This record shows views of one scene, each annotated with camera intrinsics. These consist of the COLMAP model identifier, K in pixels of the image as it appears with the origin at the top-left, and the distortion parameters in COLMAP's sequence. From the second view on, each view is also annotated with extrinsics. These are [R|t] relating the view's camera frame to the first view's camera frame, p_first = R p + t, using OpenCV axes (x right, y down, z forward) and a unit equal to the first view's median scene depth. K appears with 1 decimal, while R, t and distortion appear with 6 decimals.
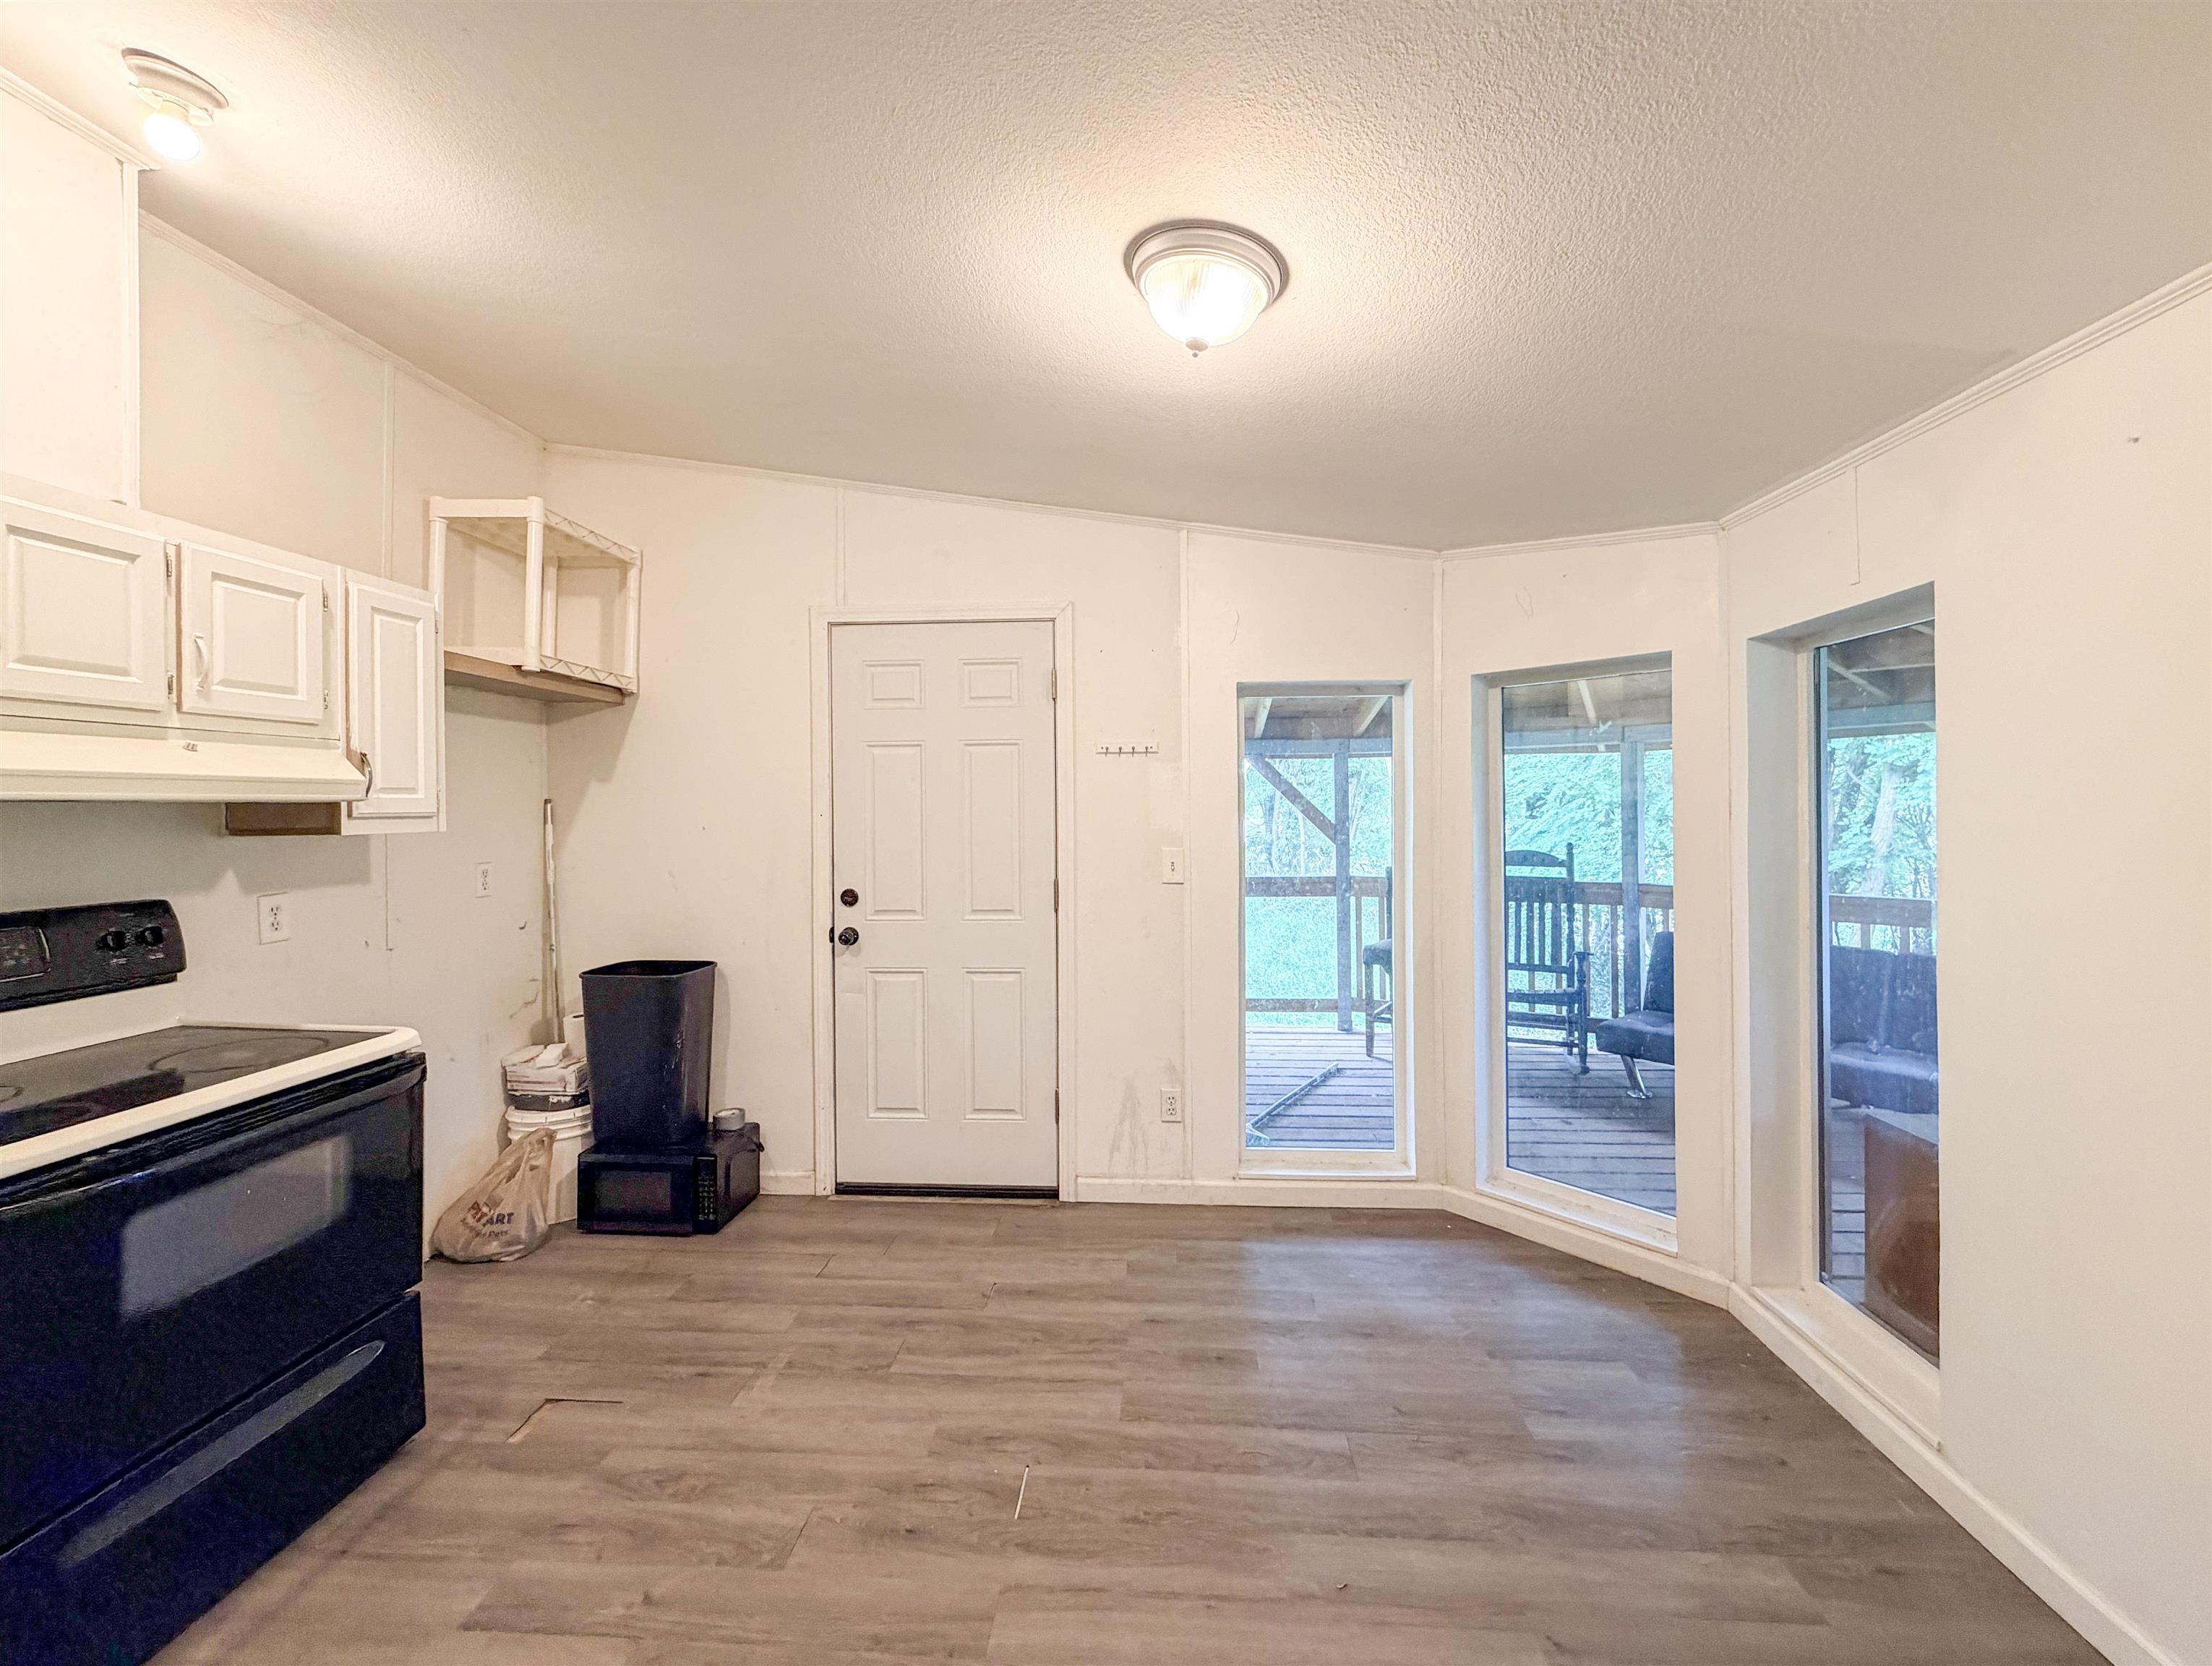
lens RADIAL K [[898.0, 0, 1109.4], [0, 898.0, 803.2], [0, 0, 1]] dist [-0.001414, -0.000059]
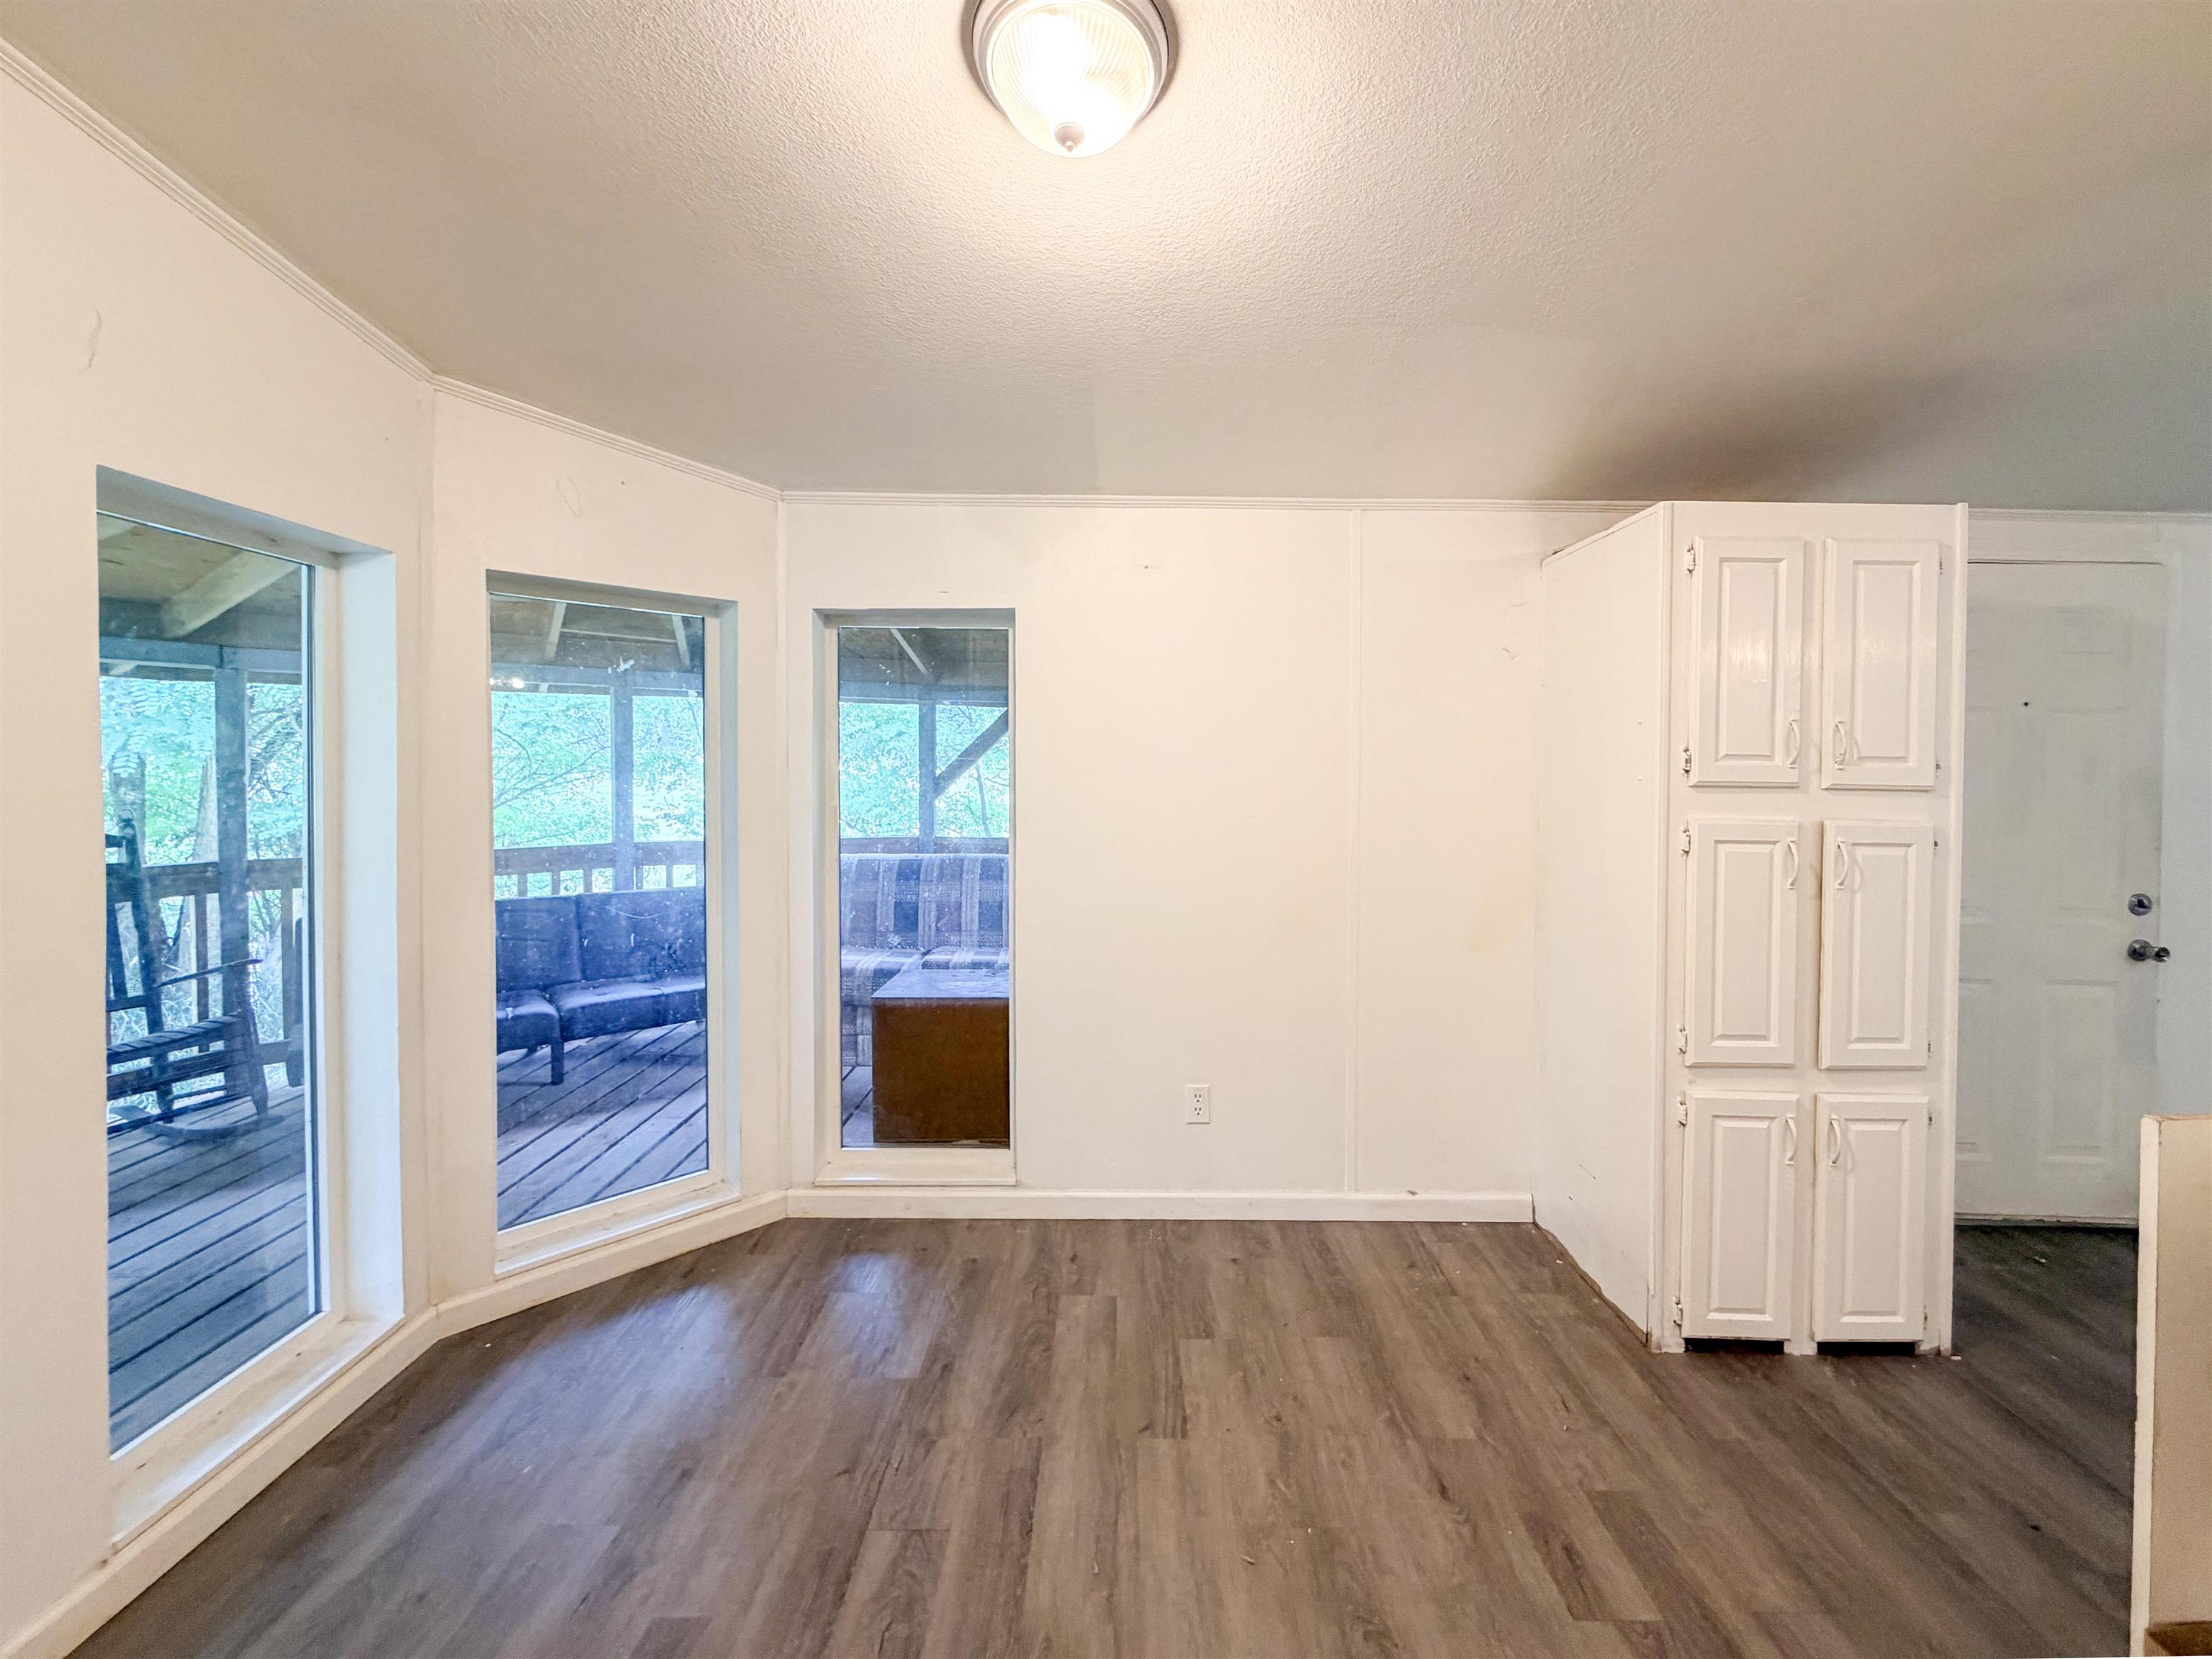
lens RADIAL K [[931.2, 0, 1117.4], [0, 931.2, 795.9], [0, 0, 1]] dist [-0.010959, 0.000036]
pose [[-0.075022, -0.025226, 0.996863, -0.451711], [-0.009977, 0.999649, 0.024546, 0.020876], [-0.997132, -0.008104, -0.075248, 0.687219]]
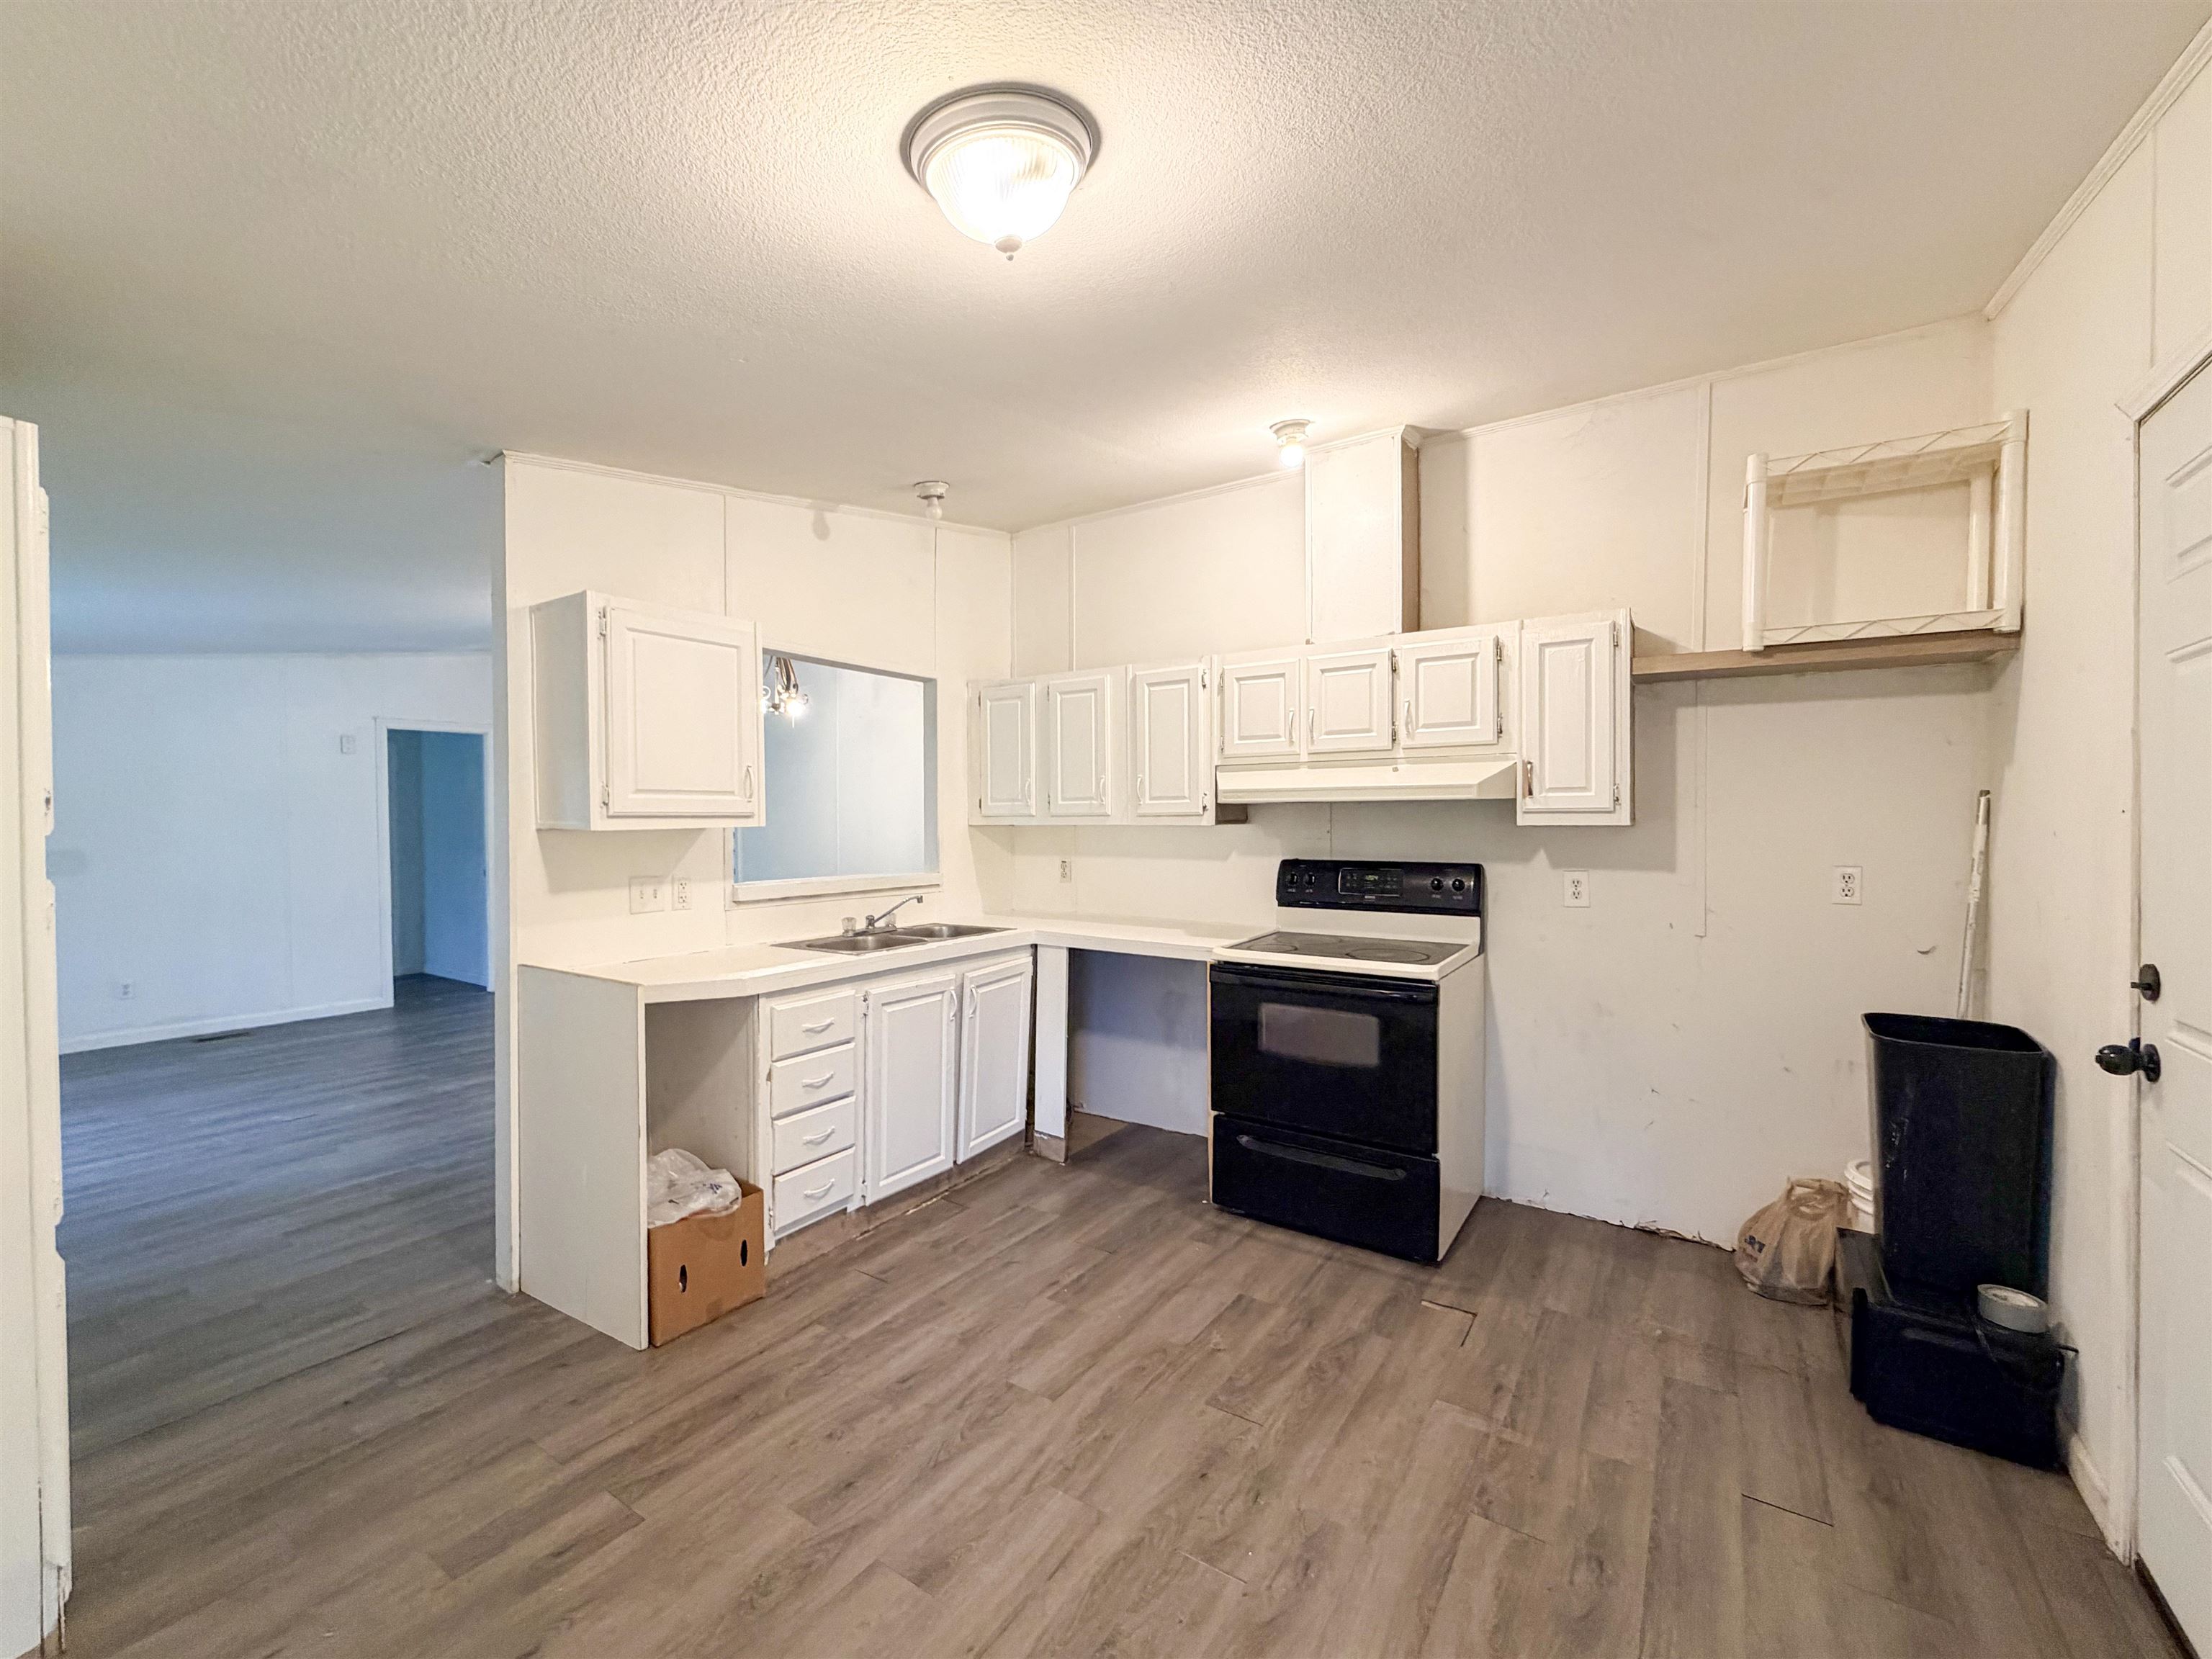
lens RADIAL K [[905.7, 0, 1105.6], [0, 905.7, 832.3], [0, 0, 1]] dist [0.000933, -0.000269]
pose [[-0.481666, 0.018327, -0.876163, 0.541330], [0.006109, 0.999827, 0.017555, 0.017127], [0.876334, 0.003103, -0.481695, 0.998262]]
